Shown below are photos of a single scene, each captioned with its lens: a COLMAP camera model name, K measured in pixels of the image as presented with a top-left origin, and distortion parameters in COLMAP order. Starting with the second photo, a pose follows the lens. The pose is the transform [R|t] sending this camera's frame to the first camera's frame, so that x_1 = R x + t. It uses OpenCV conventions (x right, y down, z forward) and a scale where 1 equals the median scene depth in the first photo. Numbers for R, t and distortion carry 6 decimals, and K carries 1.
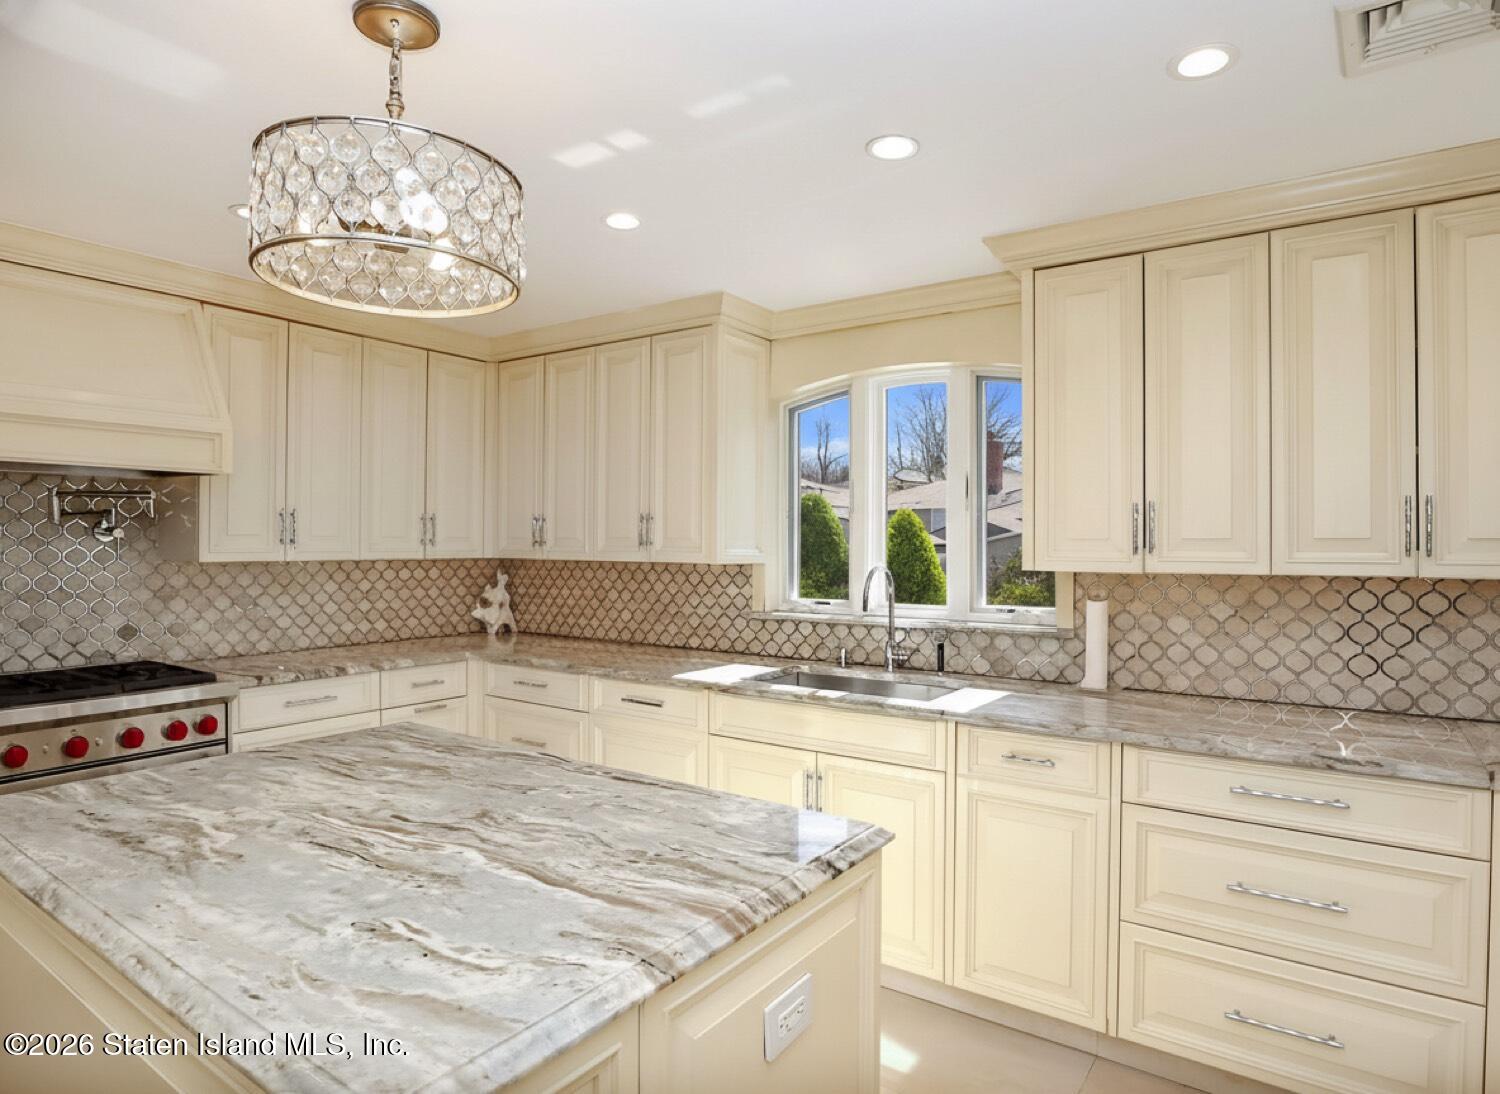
lens RADIAL K [[948.9, 0, 748.5], [0, 948.9, 528.3], [0, 0, 1]] dist [-0.016651, -0.000678]
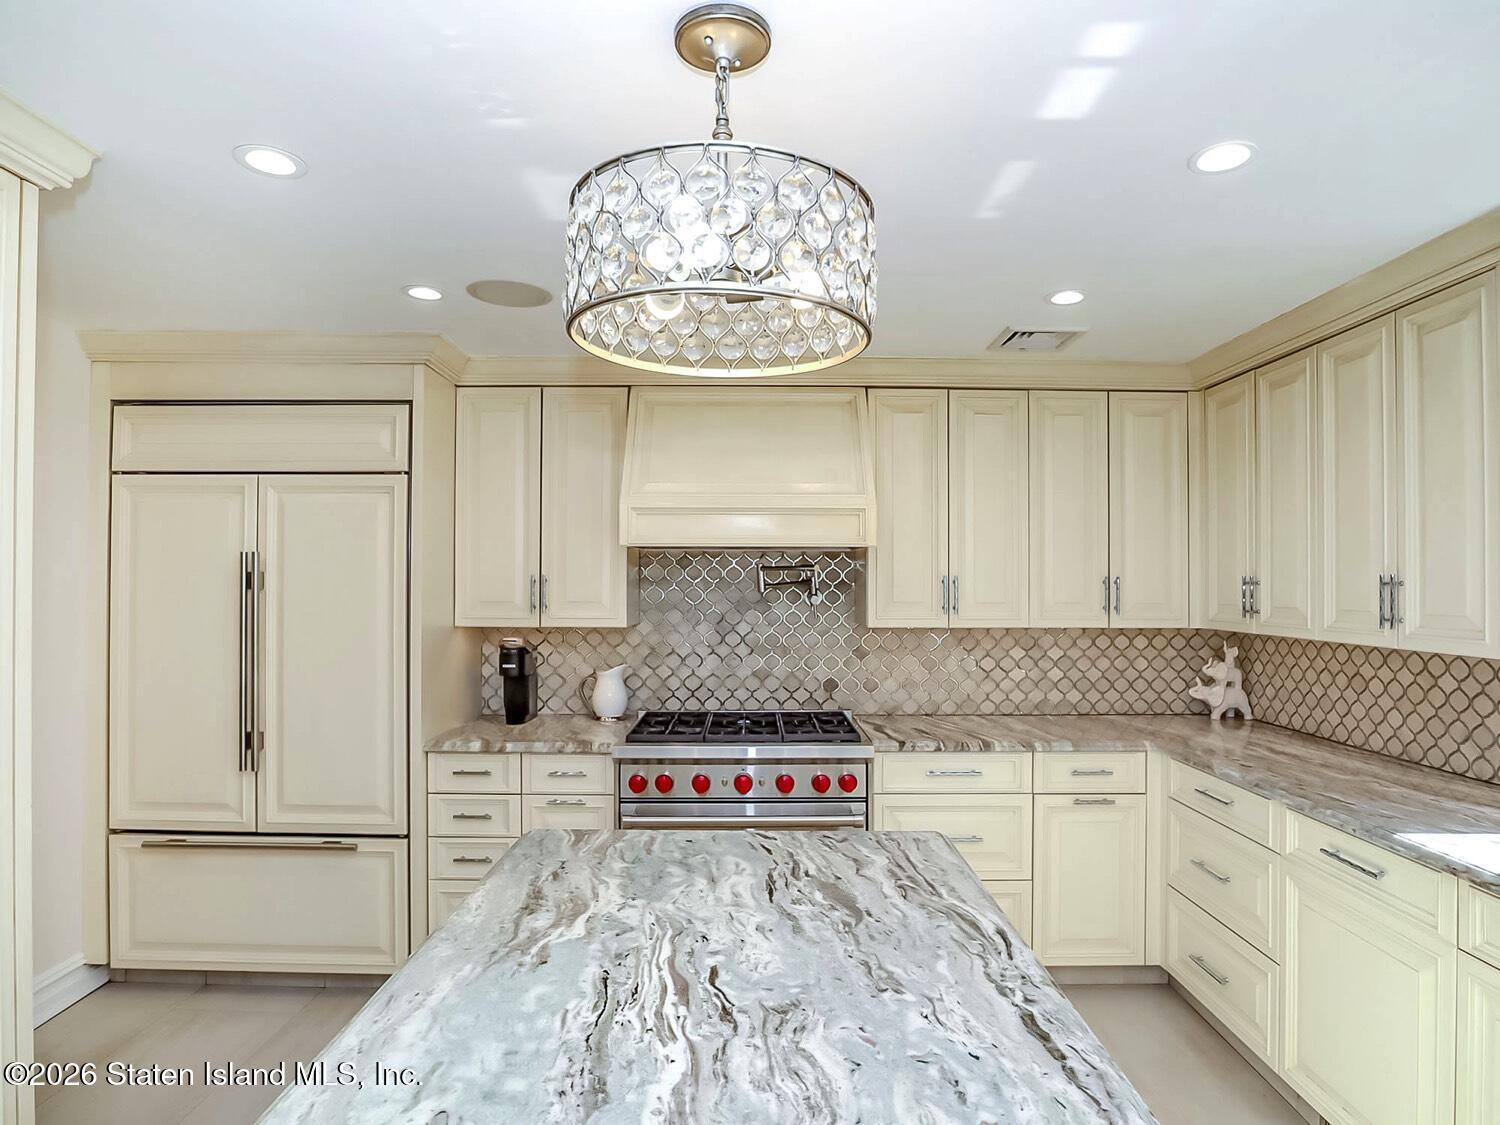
lens RADIAL K [[852.2, 0, 725.4], [0, 852.2, 565.0], [0, 0, 1]] dist [-0.026587, 0.001600]
pose [[0.548191, -0.018817, -0.836142, 0.161156], [0.014991, 0.999807, -0.012672, -0.027736], [0.836219, -0.005588, 0.548367, 0.352292]]
